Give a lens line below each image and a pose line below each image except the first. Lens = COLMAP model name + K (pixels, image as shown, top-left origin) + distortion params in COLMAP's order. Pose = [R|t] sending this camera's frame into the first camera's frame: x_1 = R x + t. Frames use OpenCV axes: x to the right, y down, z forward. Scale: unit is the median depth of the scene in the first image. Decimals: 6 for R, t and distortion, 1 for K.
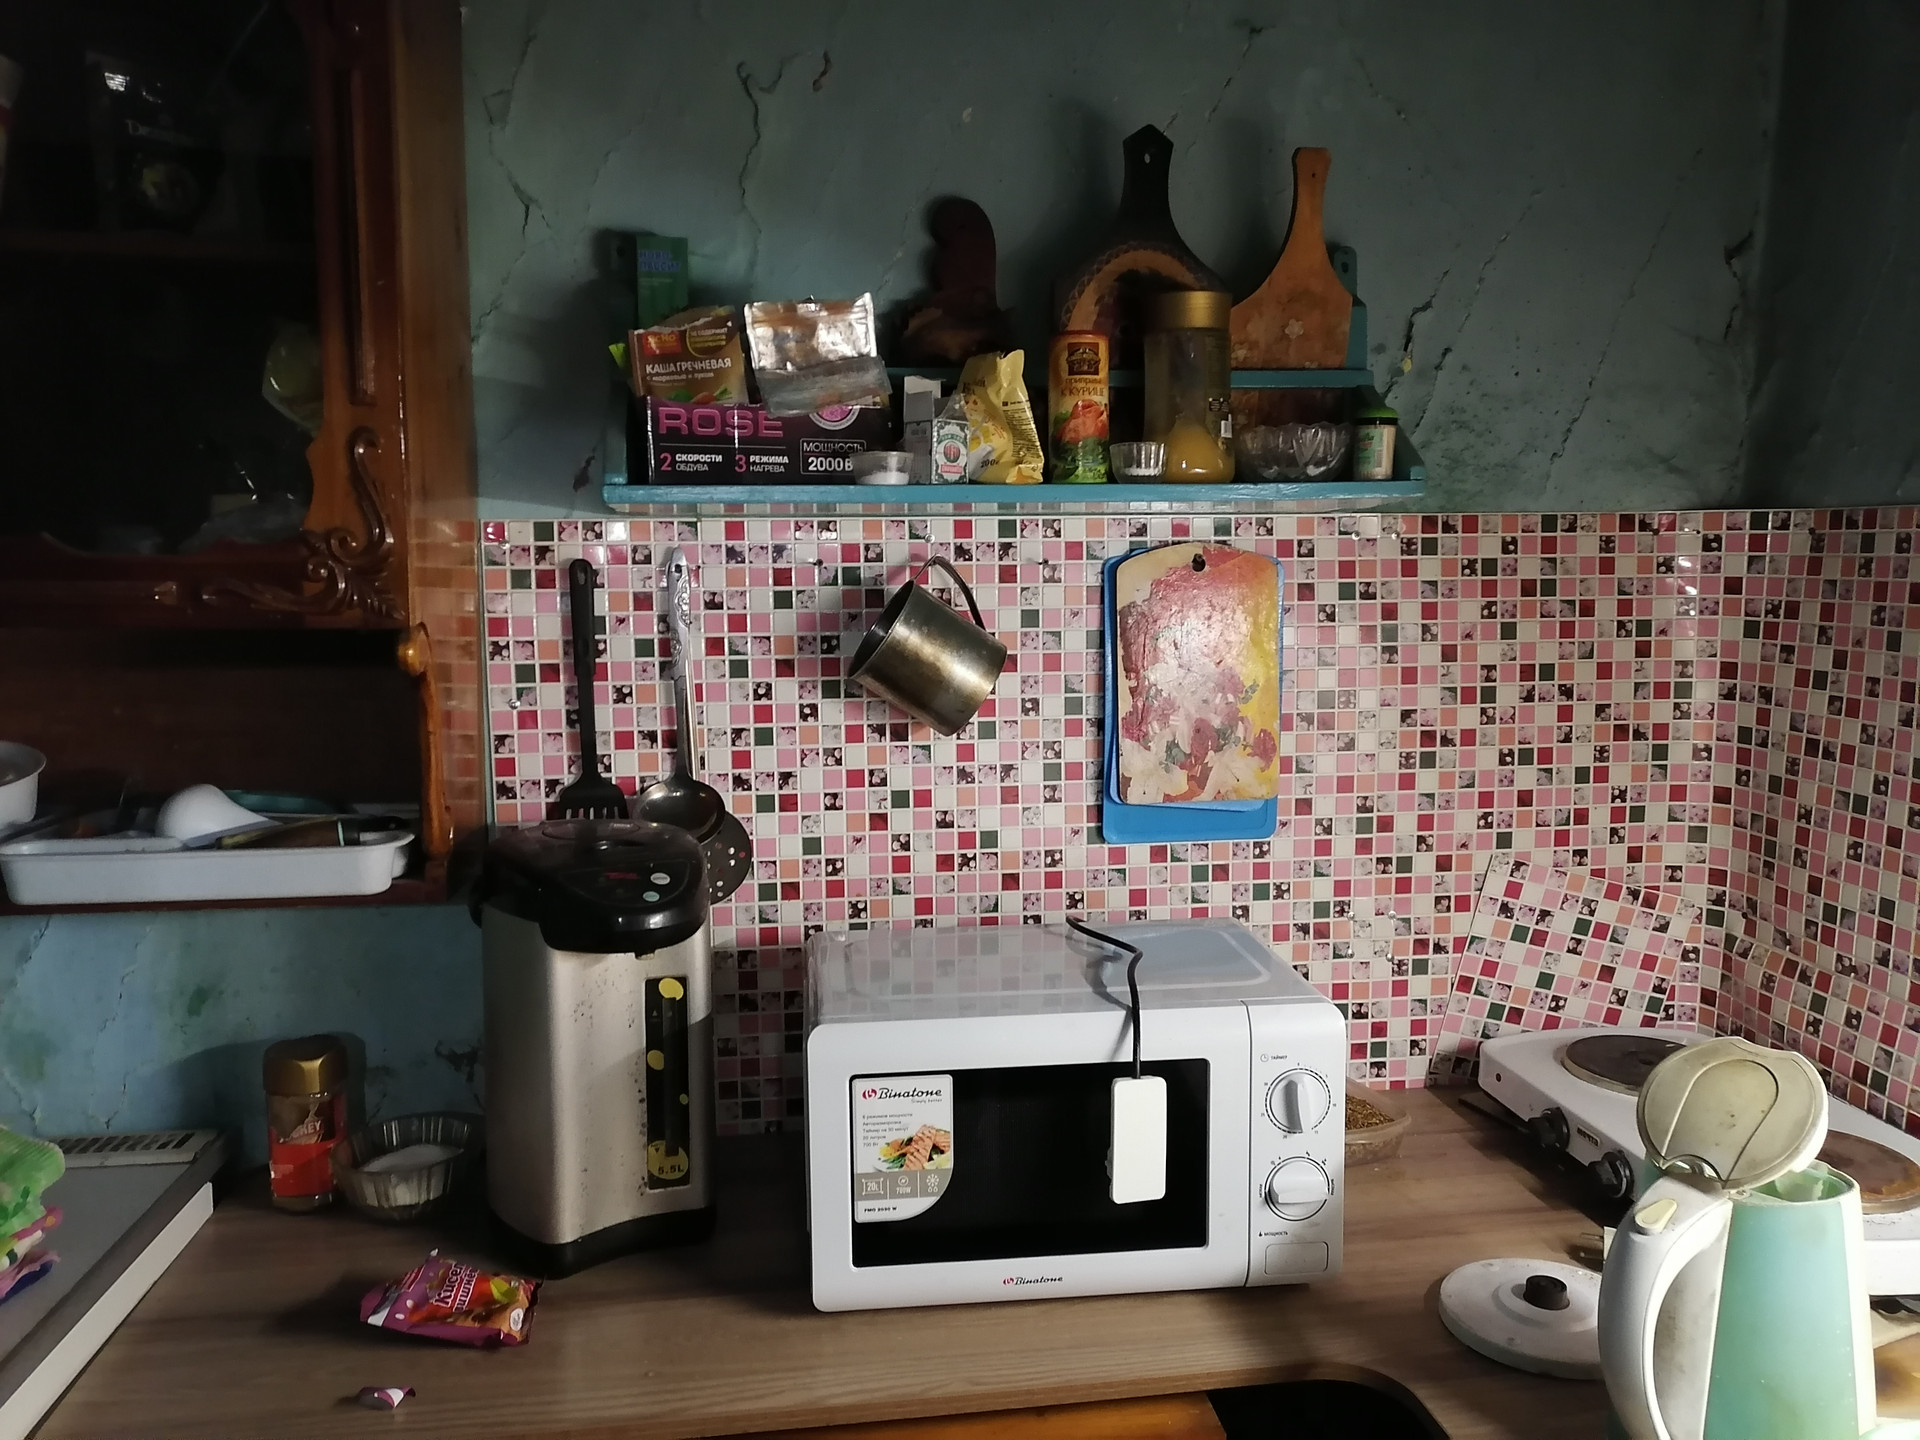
lens RADIAL K [[1385.2, 0, 966.5], [0, 1385.2, 731.9], [0, 0, 1]] dist [0.018143, -0.002597]
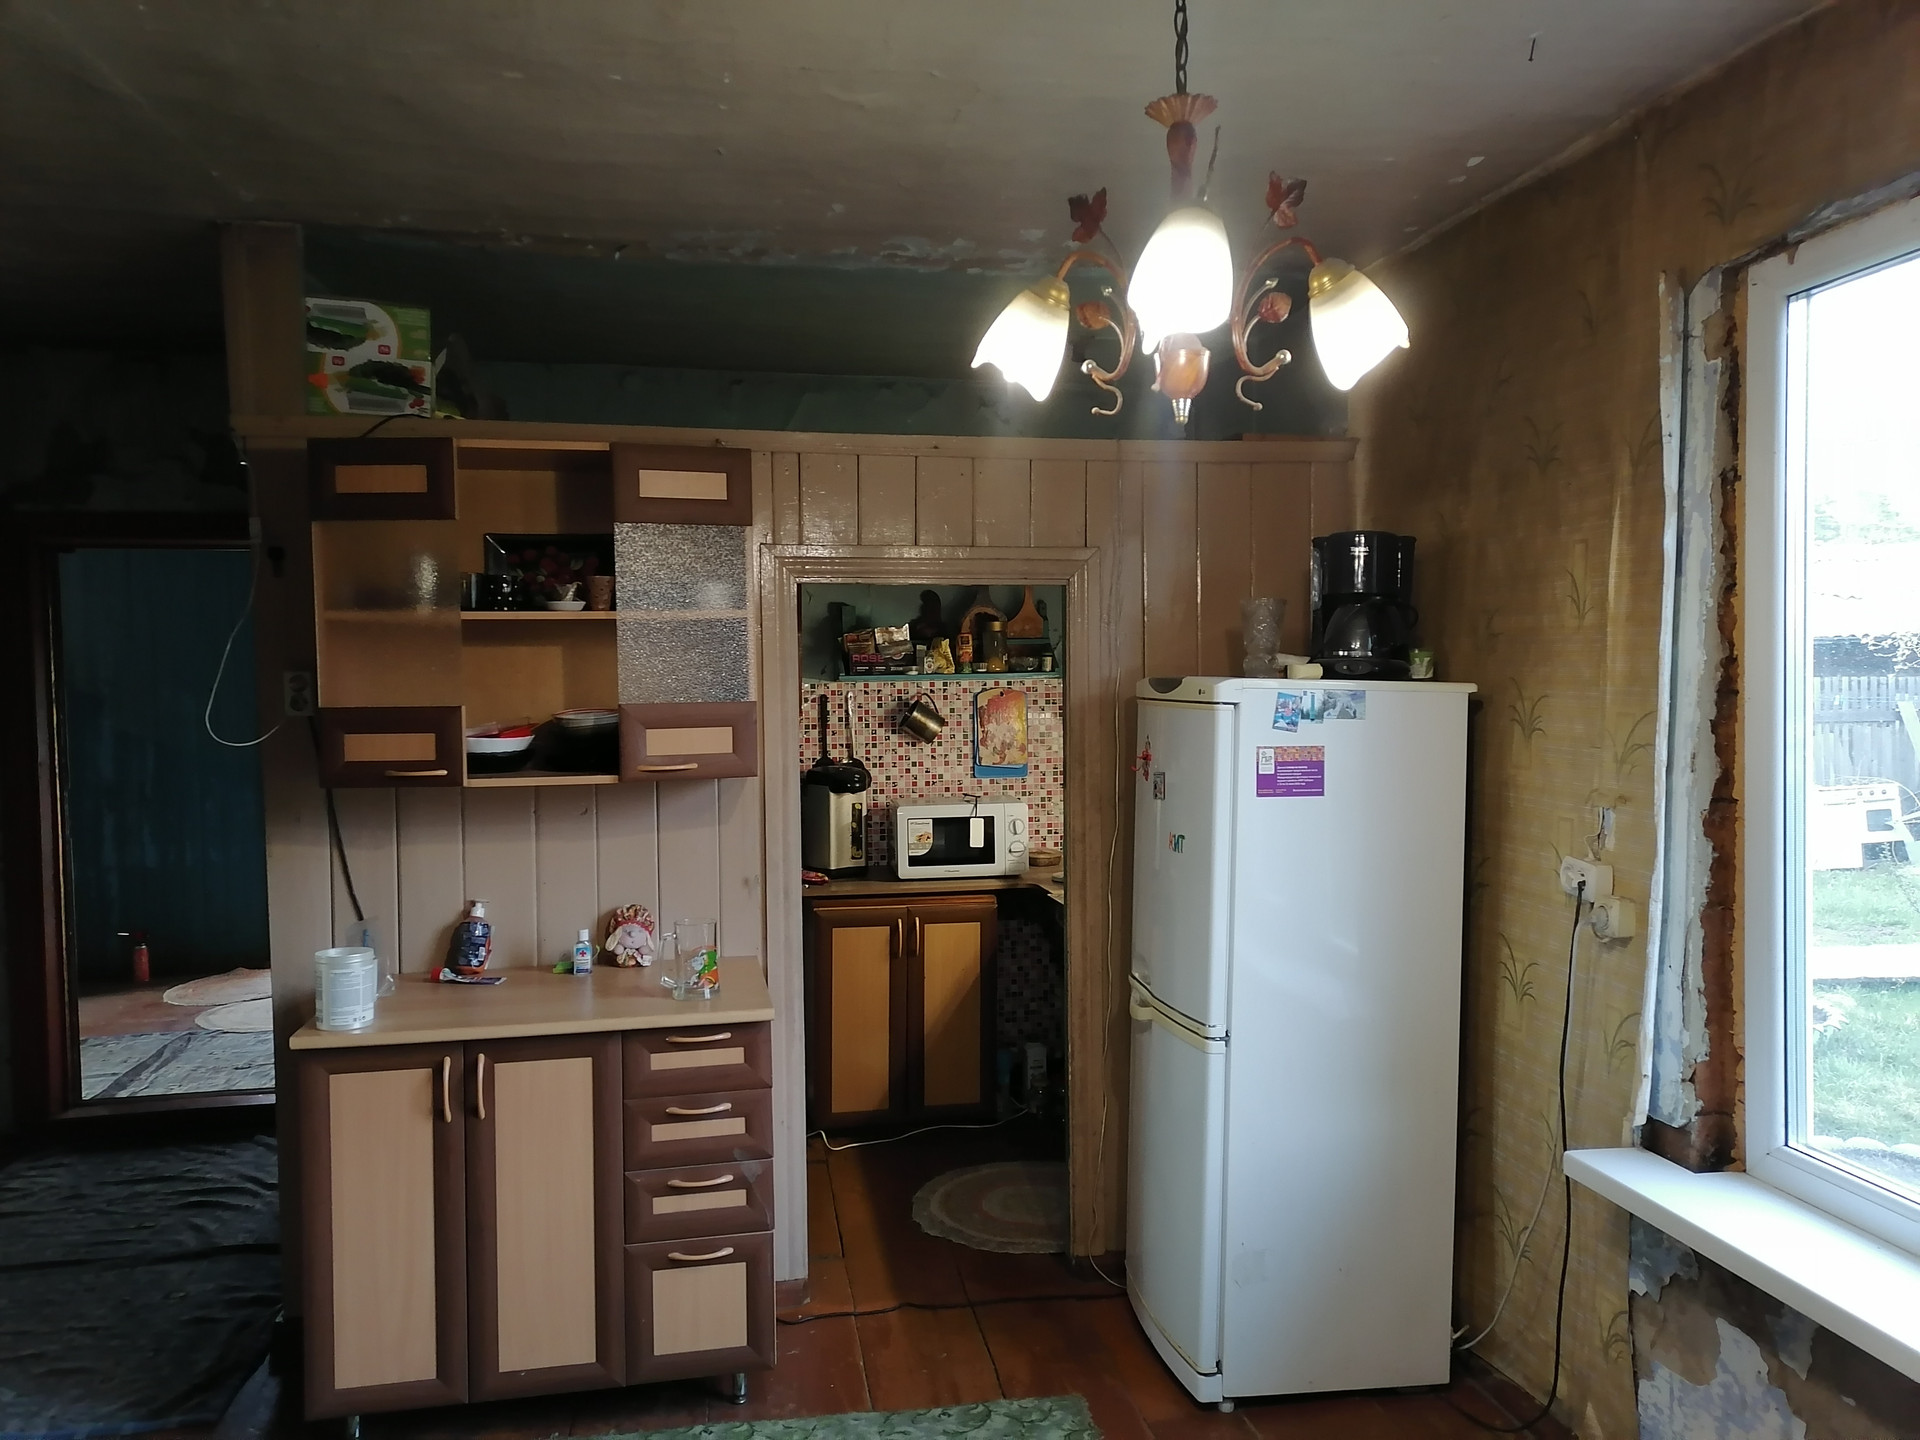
lens RADIAL K [[1385.2, 0, 972.3], [0, 1385.2, 721.8], [0, 0, 1]] dist [0.018143, -0.002597]
pose [[0.999152, -0.005656, 0.040782, -0.045249], [0.008934, 0.996702, -0.080651, 0.228314], [-0.040192, 0.080947, 0.995908, -2.473184]]
